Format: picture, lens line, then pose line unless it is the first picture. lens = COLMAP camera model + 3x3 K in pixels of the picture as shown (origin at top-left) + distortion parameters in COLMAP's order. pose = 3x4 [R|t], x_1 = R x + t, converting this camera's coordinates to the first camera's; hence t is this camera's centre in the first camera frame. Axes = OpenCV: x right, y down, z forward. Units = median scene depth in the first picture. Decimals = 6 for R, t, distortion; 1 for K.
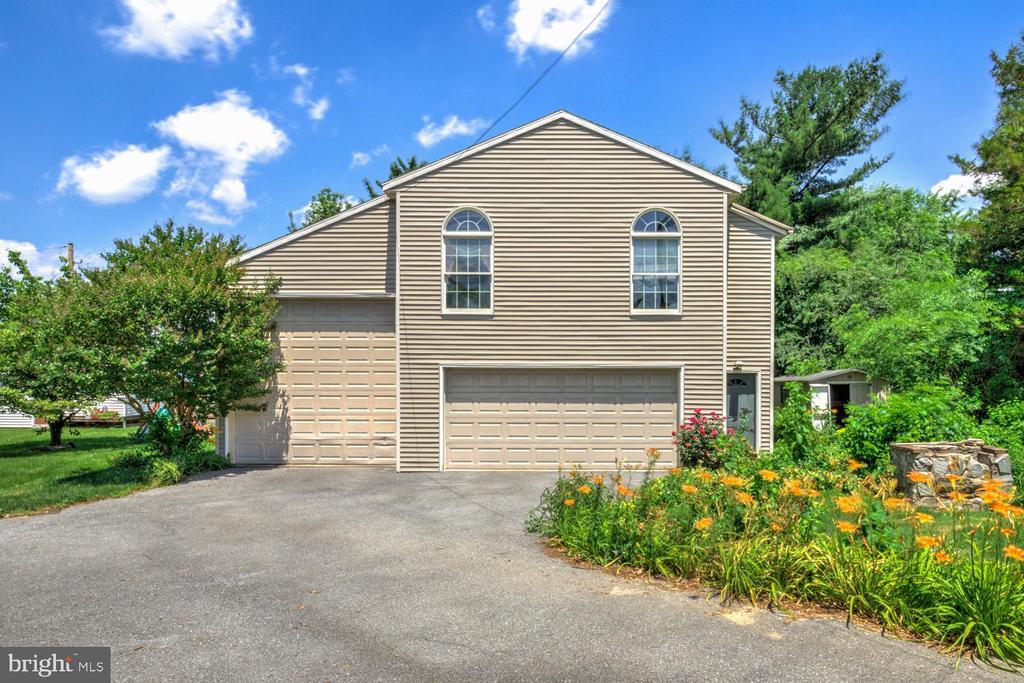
lens RADIAL K [[708.6, 0, 514.2], [0, 708.6, 362.0], [0, 0, 1]] dist [0.001571, -0.000854]
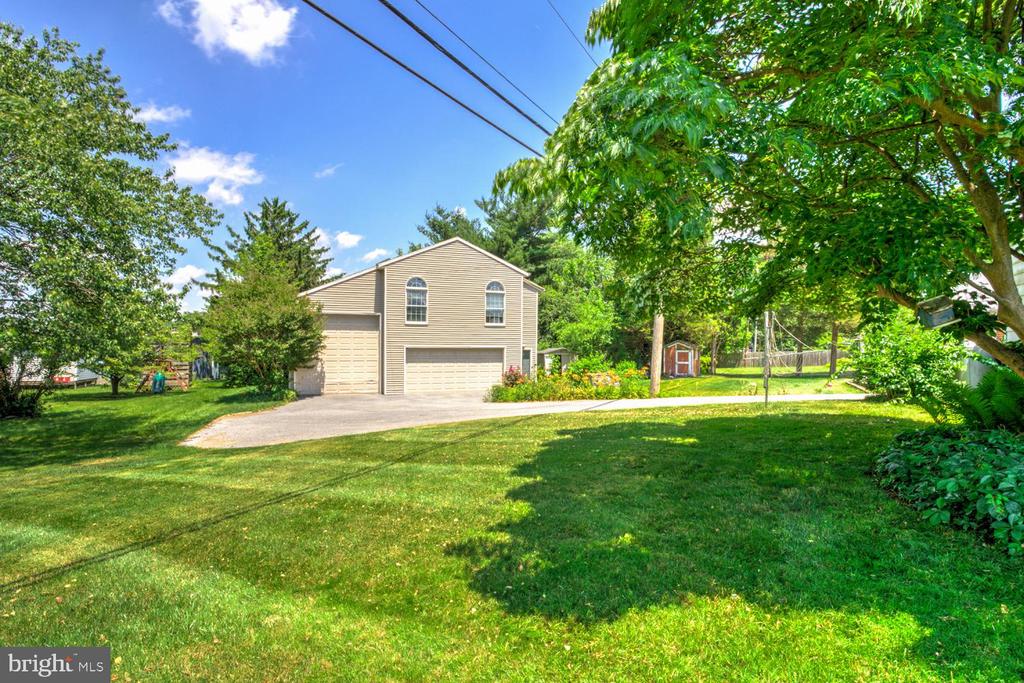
lens RADIAL K [[500.4, 0, 510.1], [0, 500.4, 333.1], [0, 0, 1]] dist [0.000094, 0.000020]
pose [[0.931519, 0.012553, 0.363477, -0.361853], [-0.007330, 0.999849, -0.015745, -0.015484], [-0.363620, 0.012002, 0.931470, -0.581535]]
